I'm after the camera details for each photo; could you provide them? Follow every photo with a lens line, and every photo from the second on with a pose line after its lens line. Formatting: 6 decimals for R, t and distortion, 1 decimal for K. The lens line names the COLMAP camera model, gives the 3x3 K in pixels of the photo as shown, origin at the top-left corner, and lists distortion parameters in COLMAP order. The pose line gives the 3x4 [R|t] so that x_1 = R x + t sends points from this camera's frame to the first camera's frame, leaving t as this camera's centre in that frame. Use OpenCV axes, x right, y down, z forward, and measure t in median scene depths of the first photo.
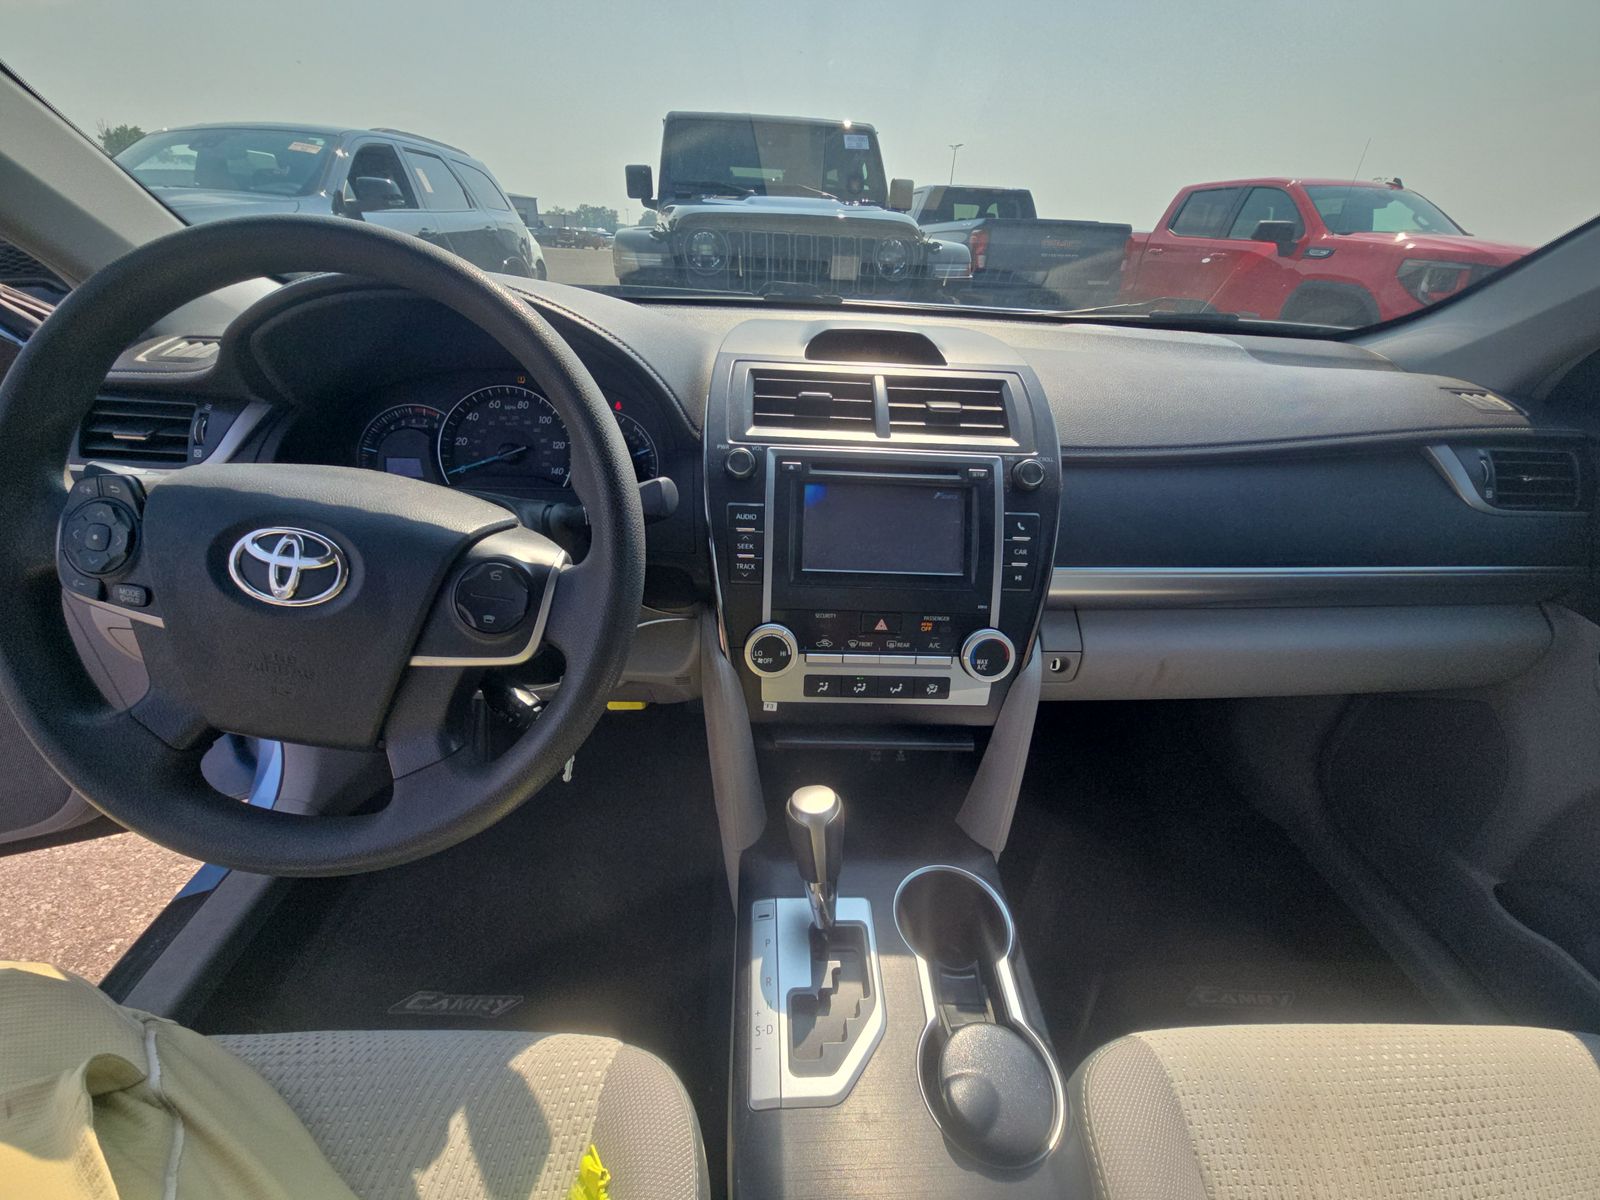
lens RADIAL K [[701.1, 0, 920.7], [0, 701.1, 581.4], [0, 0, 1]] dist [0.012286, -0.013411]
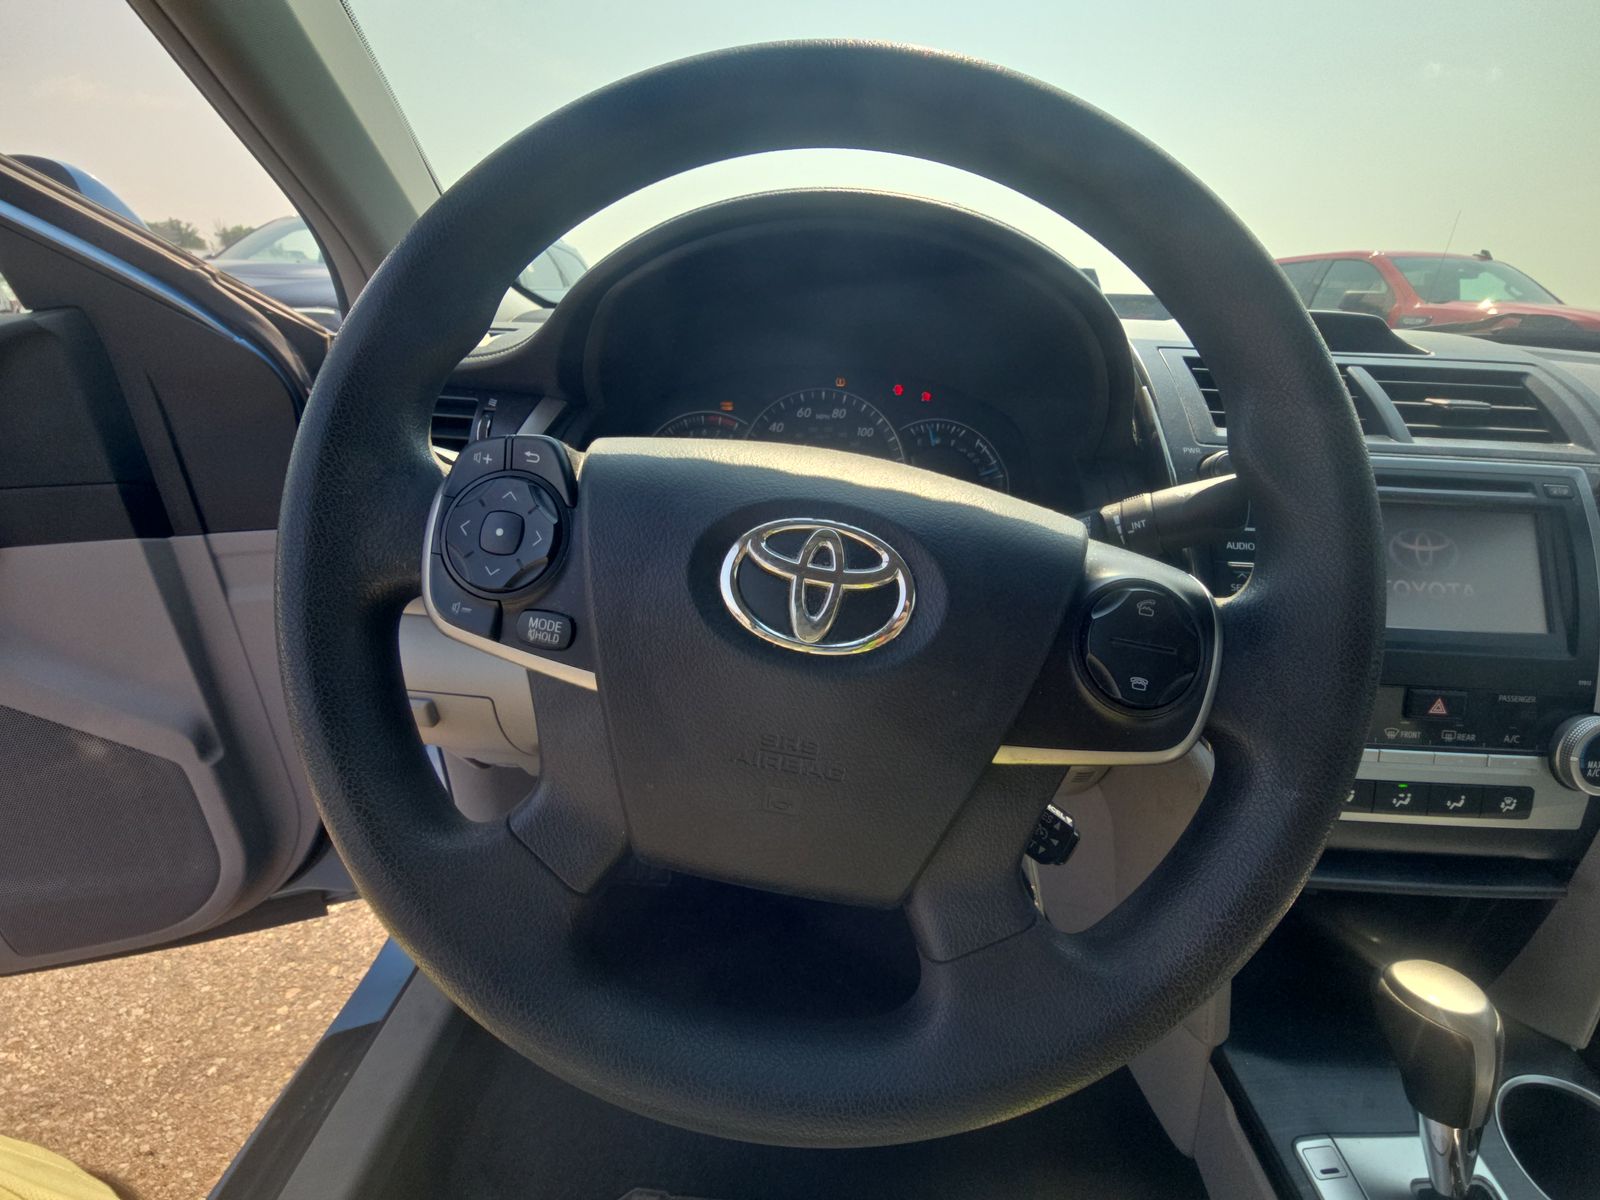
lens RADIAL K [[644.9, 0, 800.2], [0, 644.9, 590.5], [0, 0, 1]] dist [0.010683, -0.013119]
pose [[0.997614, 0.014388, -0.067520, -0.623149], [-0.021372, 0.994359, -0.103894, 0.027857], [0.065644, 0.105089, 0.992294, 0.325519]]
